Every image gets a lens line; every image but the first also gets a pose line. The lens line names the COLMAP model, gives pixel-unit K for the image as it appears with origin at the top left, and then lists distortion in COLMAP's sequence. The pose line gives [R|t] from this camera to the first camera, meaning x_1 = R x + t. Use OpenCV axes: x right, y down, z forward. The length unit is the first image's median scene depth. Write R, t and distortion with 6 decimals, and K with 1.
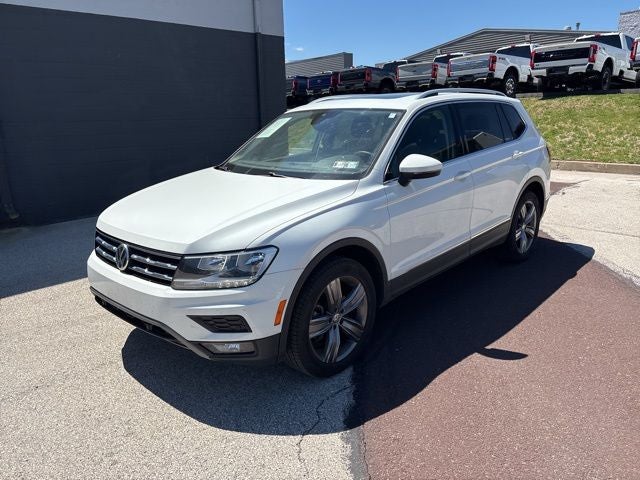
lens RADIAL K [[484.8, 0, 327.6], [0, 484.8, 238.7], [0, 0, 1]] dist [0.055050, -0.056278]
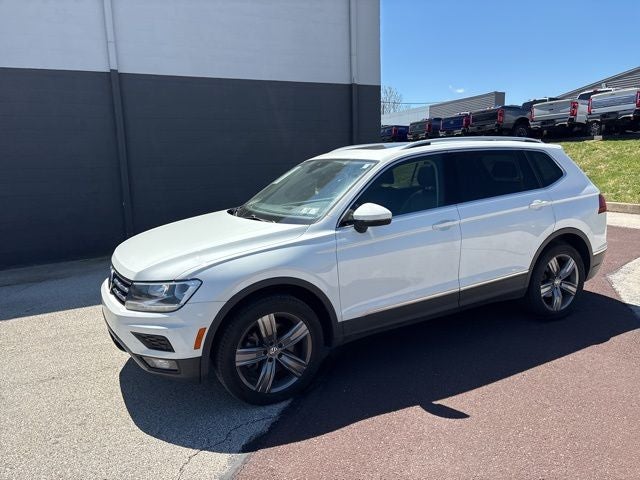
lens RADIAL K [[484.8, 0, 321.8], [0, 484.8, 235.9], [0, 0, 1]] dist [0.055050, -0.056278]
pose [[0.947962, 0.046358, -0.314990, 0.350335], [-0.072550, 0.994767, -0.071936, -0.016908], [0.310007, 0.091045, 0.946365, -0.012712]]
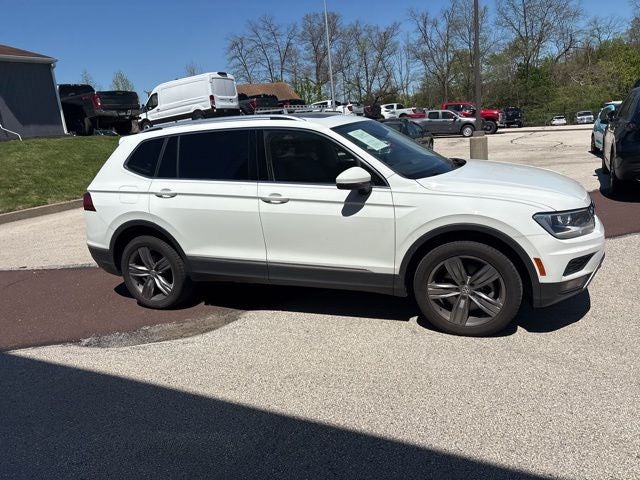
lens RADIAL K [[484.8, 0, 323.6], [0, 484.8, 245.1], [0, 0, 1]] dist [0.055050, -0.056278]
pose [[-0.346359, -0.172648, 0.922078, -1.067366], [0.329952, 0.897694, 0.292022, -0.377729], [-0.878161, 0.405386, -0.253959, 1.521470]]
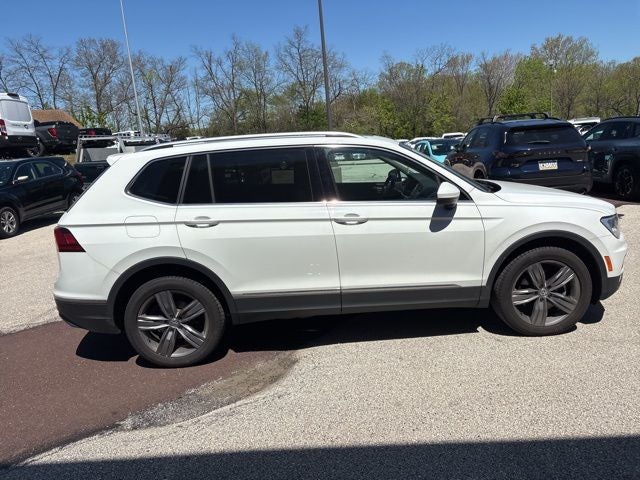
lens RADIAL K [[484.8, 0, 325.6], [0, 484.8, 240.6], [0, 0, 1]] dist [0.055050, -0.056278]
pose [[-0.710963, -0.064657, 0.700250, -0.701537], [0.266358, 0.896814, 0.353239, -0.511864], [-0.650834, 0.437657, -0.620380, 1.950840]]
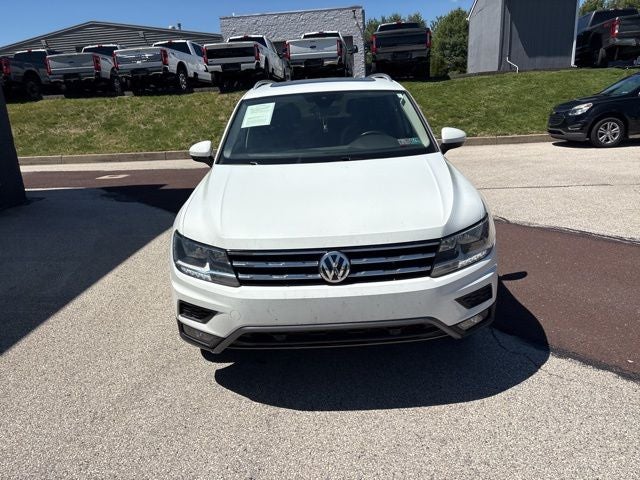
lens RADIAL K [[484.8, 0, 324.3], [0, 484.8, 247.9], [0, 0, 1]] dist [0.055050, -0.056278]
pose [[0.726137, -0.217787, 0.652146, -0.712941], [0.204577, 0.973985, 0.097479, -0.057542], [-0.656410, 0.062631, 0.751800, 0.292495]]
